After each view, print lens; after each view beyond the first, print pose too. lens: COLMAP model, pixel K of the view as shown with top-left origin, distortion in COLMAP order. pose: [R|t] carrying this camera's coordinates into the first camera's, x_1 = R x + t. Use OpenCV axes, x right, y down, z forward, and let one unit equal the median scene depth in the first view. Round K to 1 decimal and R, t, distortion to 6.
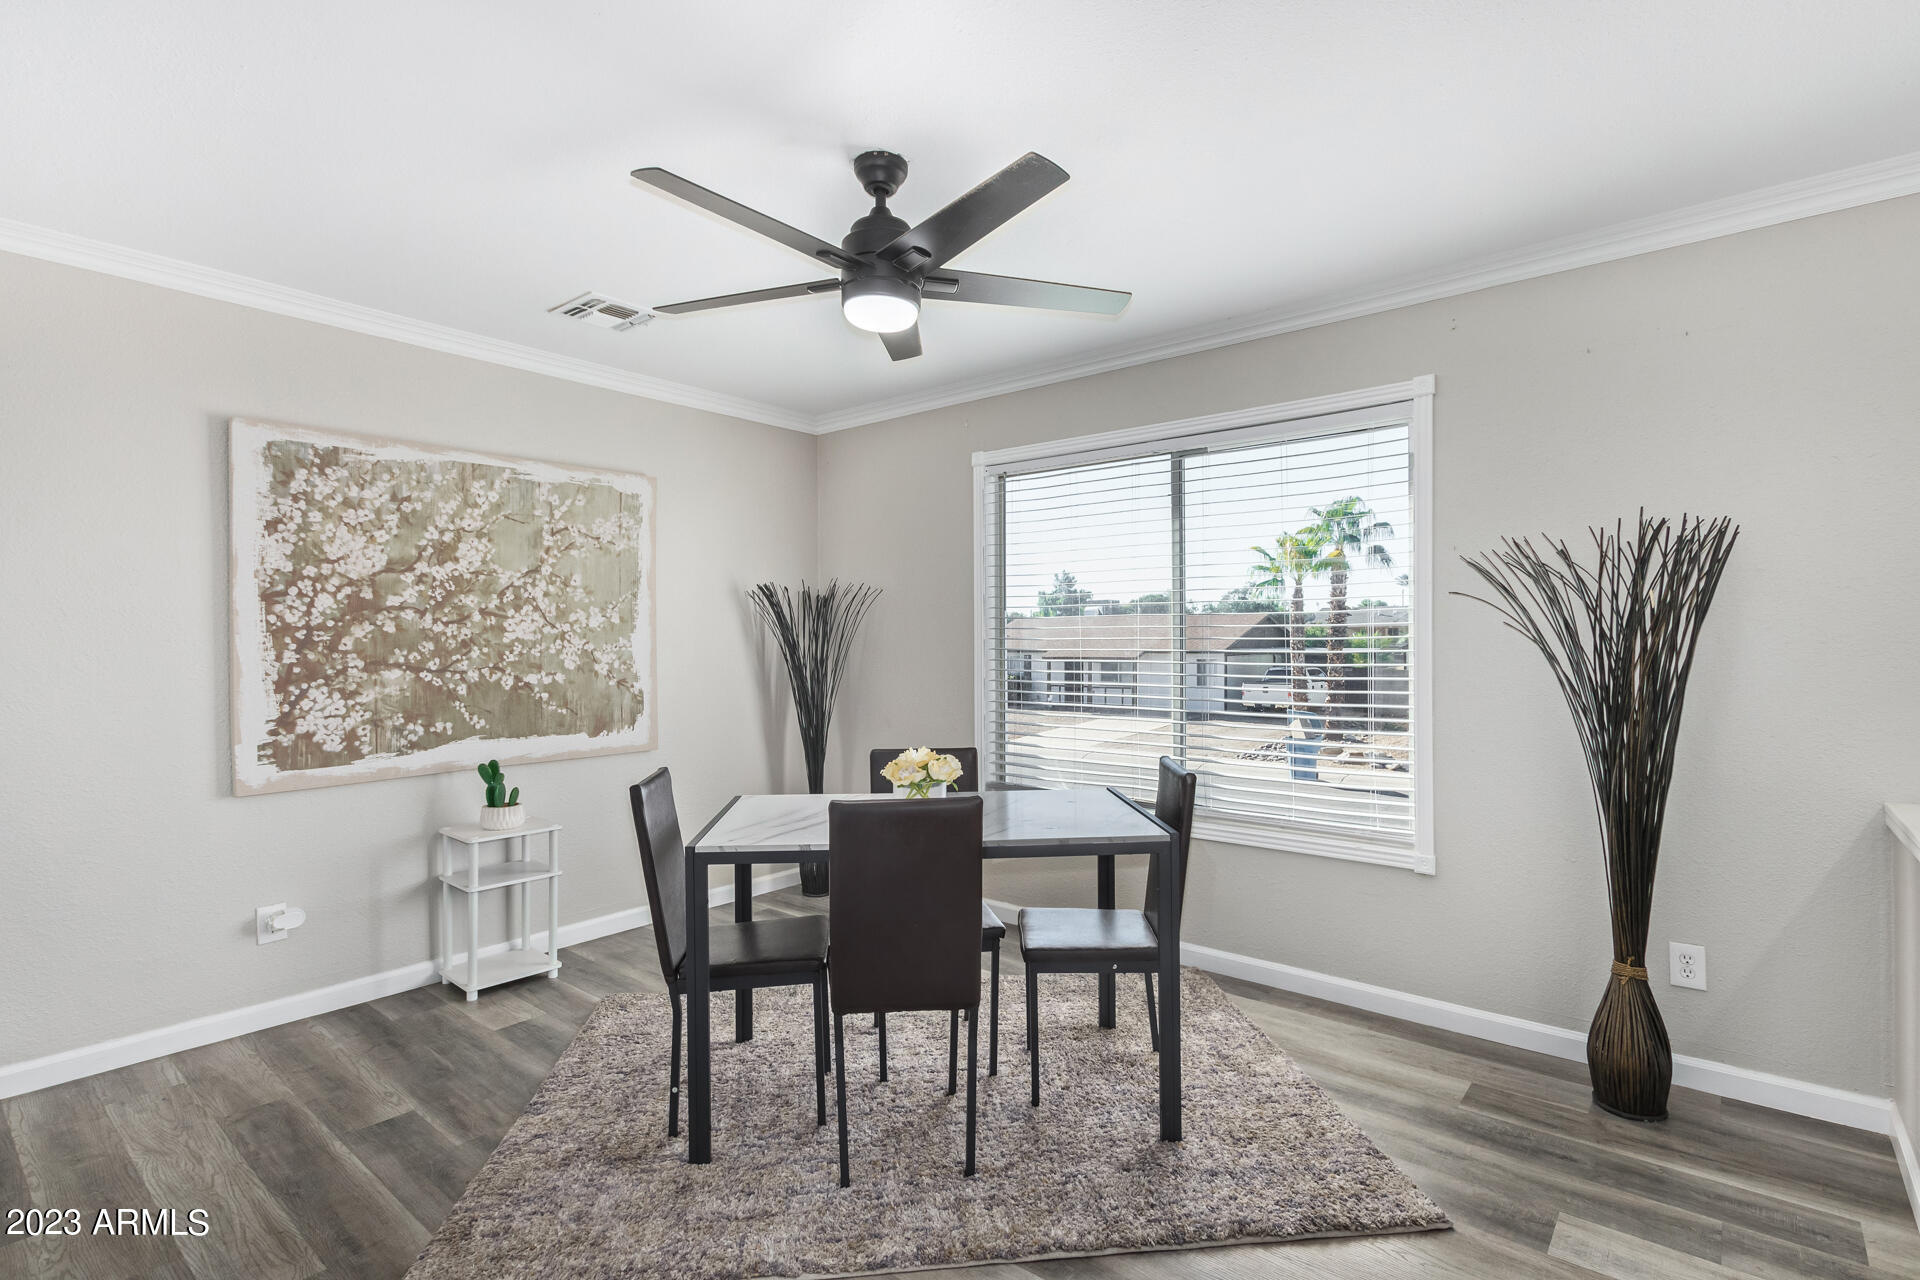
lens RADIAL K [[906.3, 0, 961.7], [0, 906.3, 635.0], [0, 0, 1]] dist [0.001332, 0.000197]
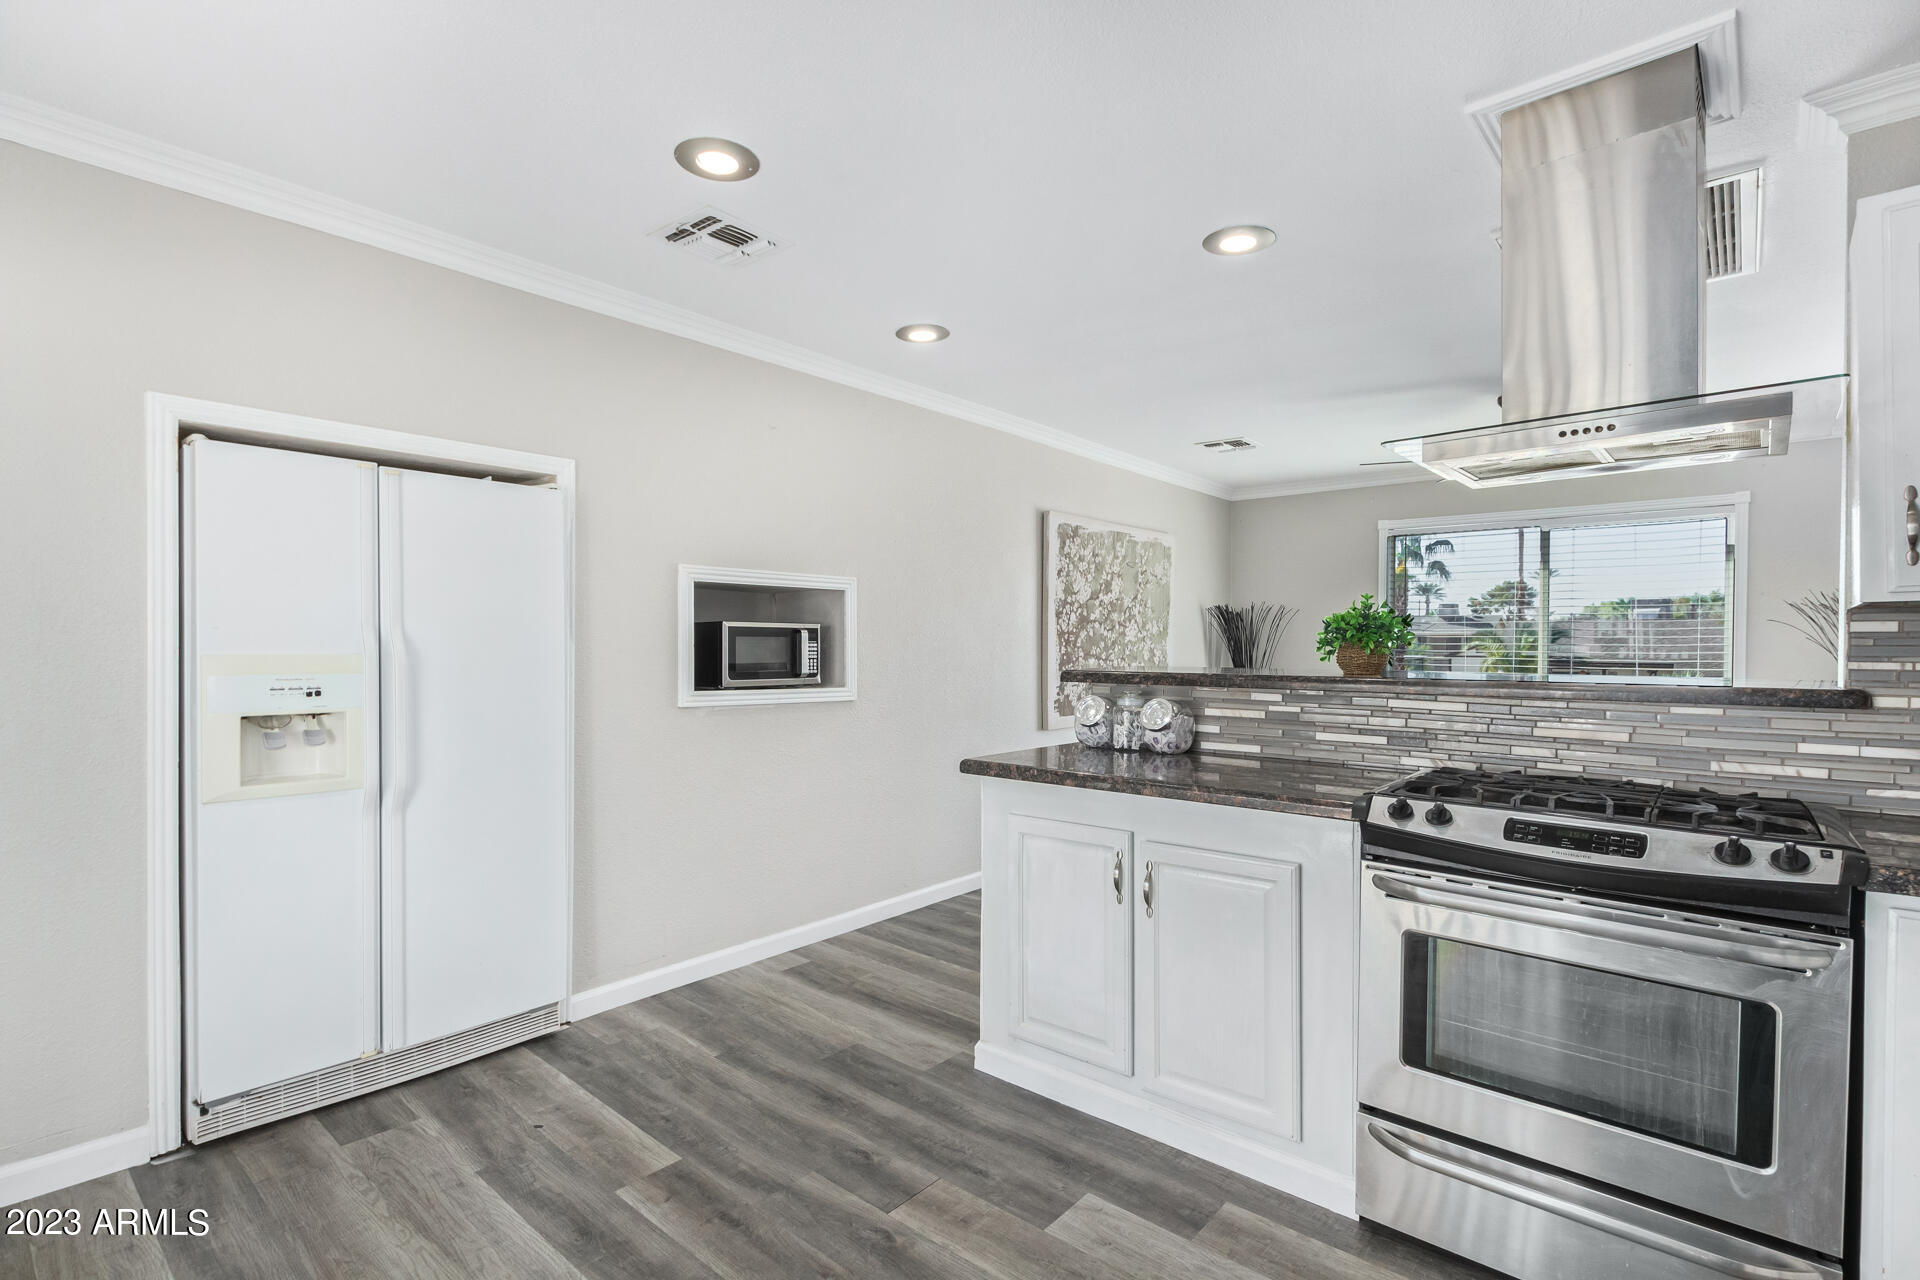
lens RADIAL K [[906.3, 0, 959.2], [0, 906.3, 646.5], [0, 0, 1]] dist [0.001332, 0.000197]
pose [[0.999942, 0.007589, -0.007643, -0.822869], [-0.007556, 0.999962, 0.004335, 0.010842], [0.007676, -0.004277, 0.999961, -0.630513]]
